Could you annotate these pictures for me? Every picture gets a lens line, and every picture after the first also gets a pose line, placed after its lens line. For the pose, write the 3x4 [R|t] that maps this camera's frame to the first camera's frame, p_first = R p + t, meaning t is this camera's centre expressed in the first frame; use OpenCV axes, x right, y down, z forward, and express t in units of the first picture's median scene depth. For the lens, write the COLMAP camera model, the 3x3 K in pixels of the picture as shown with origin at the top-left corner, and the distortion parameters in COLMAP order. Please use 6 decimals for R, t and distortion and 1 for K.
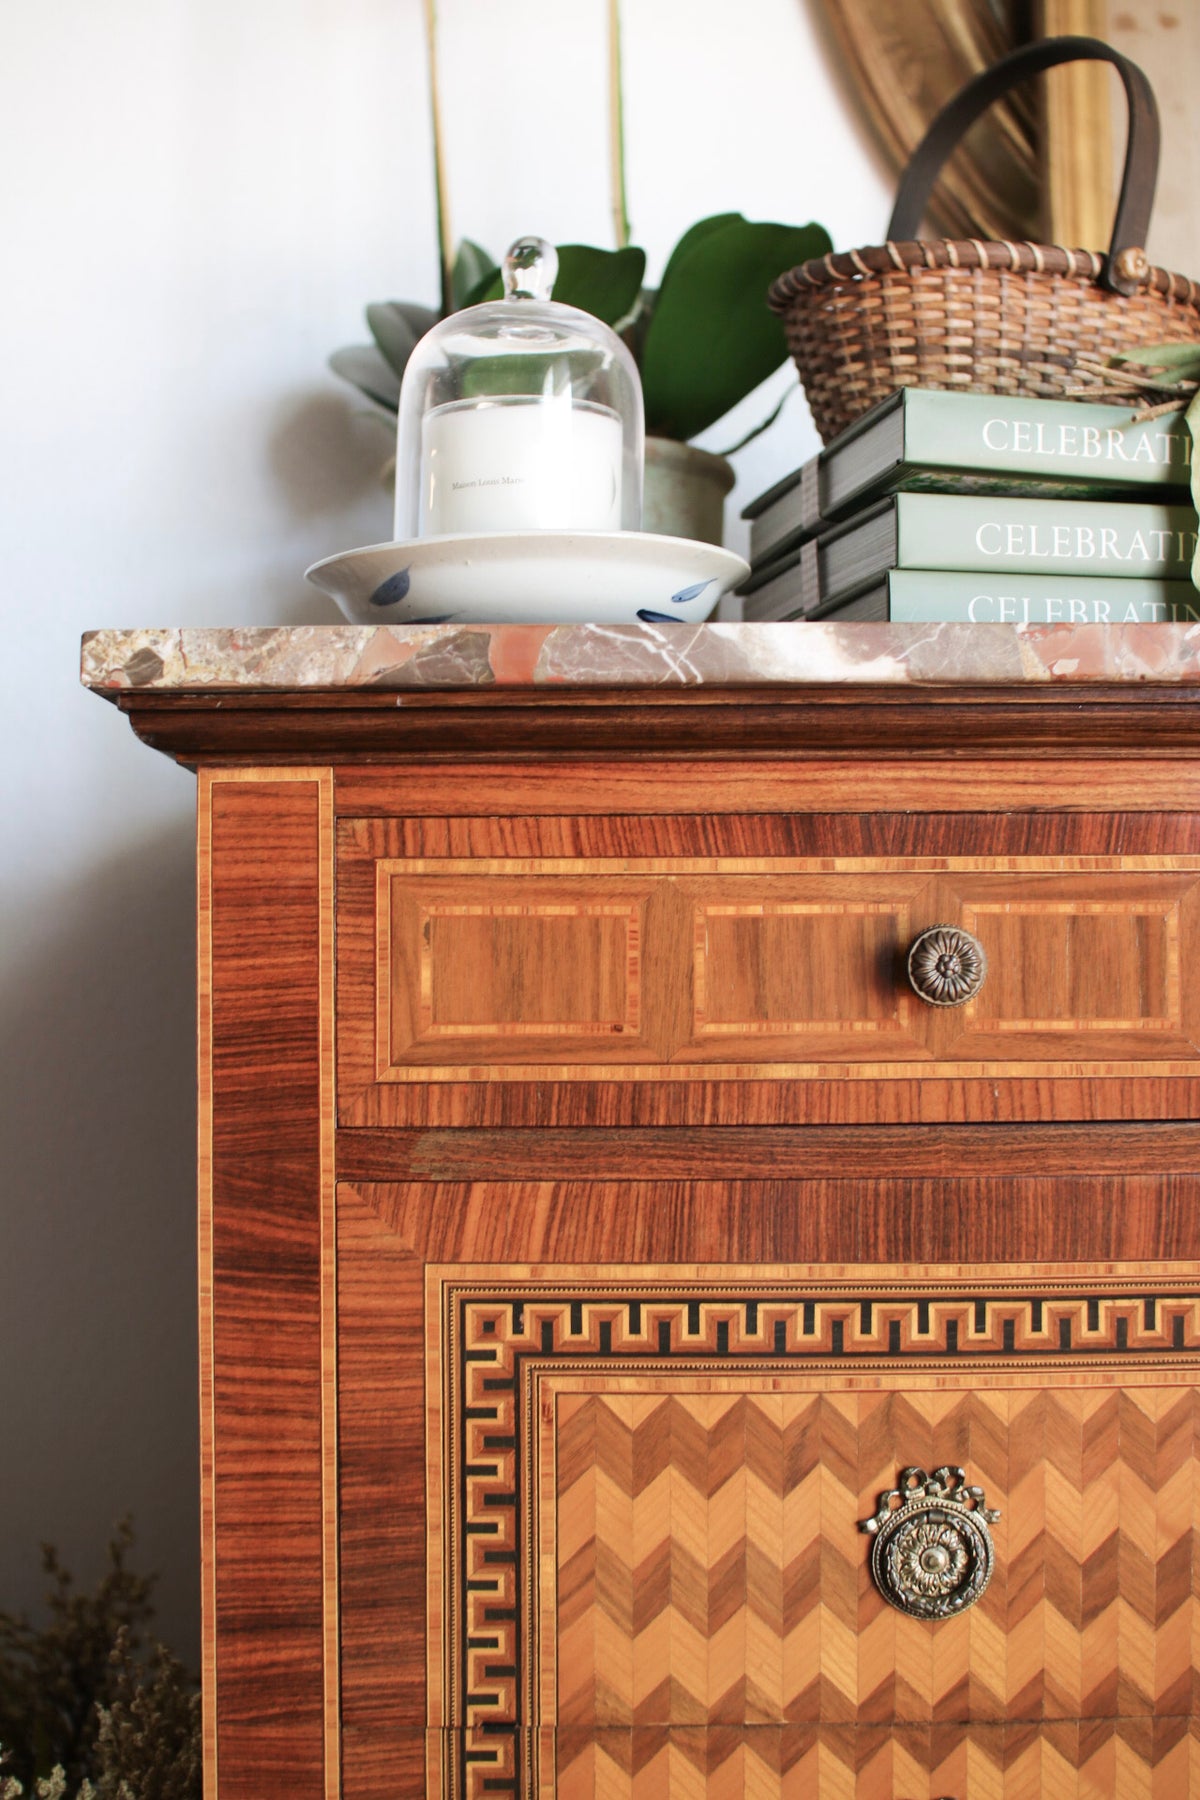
lens RADIAL K [[2514.8, 0, 600.0], [0, 2514.8, 900.0], [0, 0, 1]] dist [-0.192016, 0.312561]
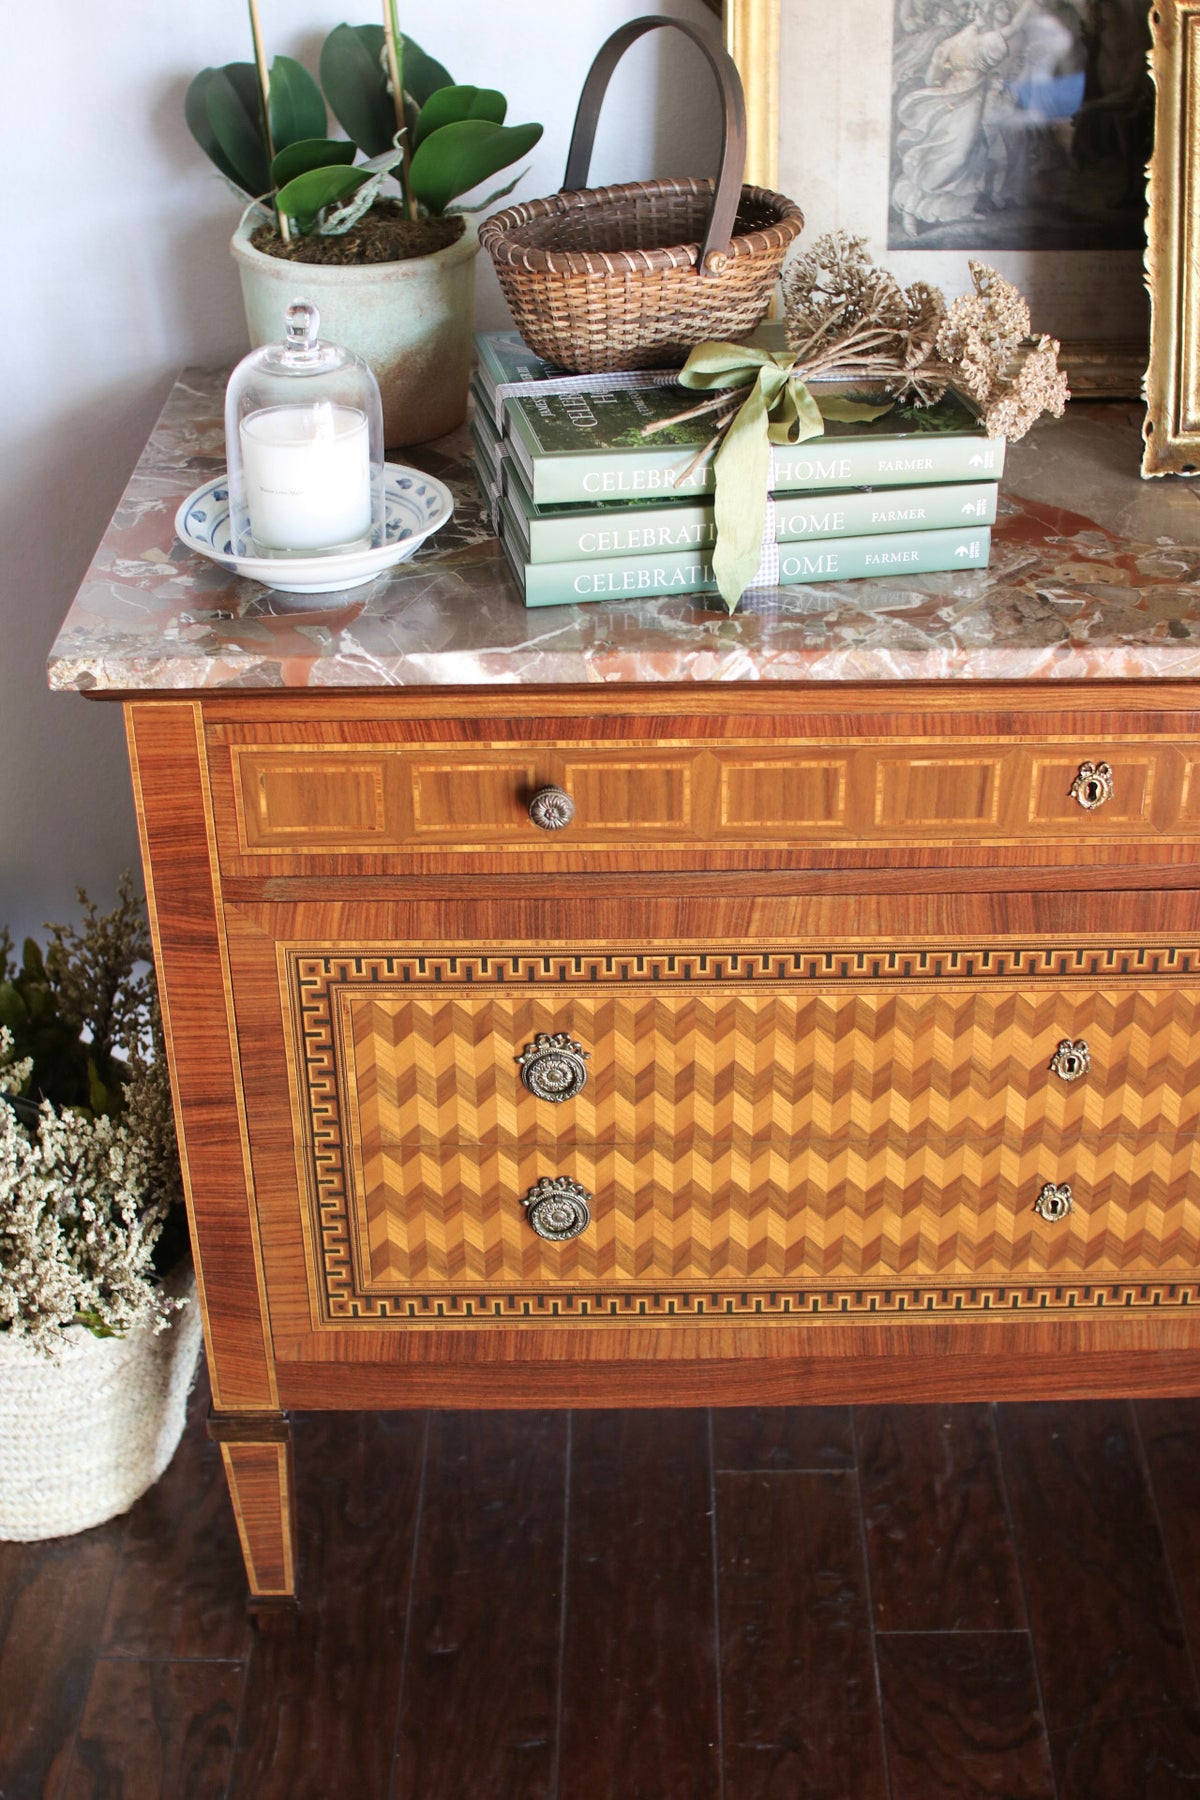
lens RADIAL K [[2514.8, 0, 600.0], [0, 2514.8, 900.0], [0, 0, 1]] dist [-0.192016, 0.312561]
pose [[0.999949, -0.007253, -0.006986, 0.182023], [0.009894, 0.836876, 0.547303, -0.885710], [0.001877, -0.547344, 0.836905, -0.523712]]
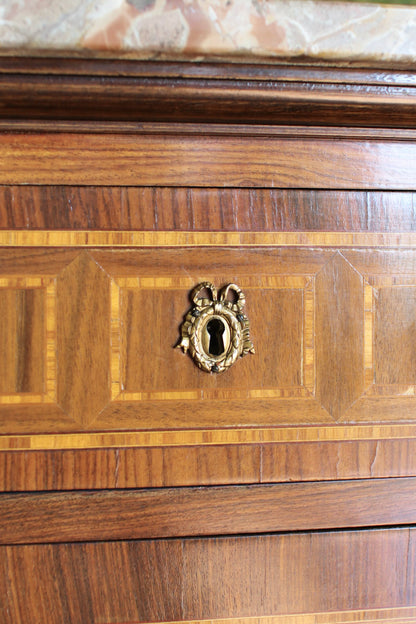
lens RADIAL K [[1314.3, 0, 208.0], [0, 1314.3, 312.0], [0, 0, 1]] dist [-0.059562, -0.069268]
pose [[0.978052, 0.000573, 0.208362, 0.402767], [-0.012785, 0.998277, 0.057268, -0.017572], [-0.207971, -0.058675, 0.976374, 0.471143]]
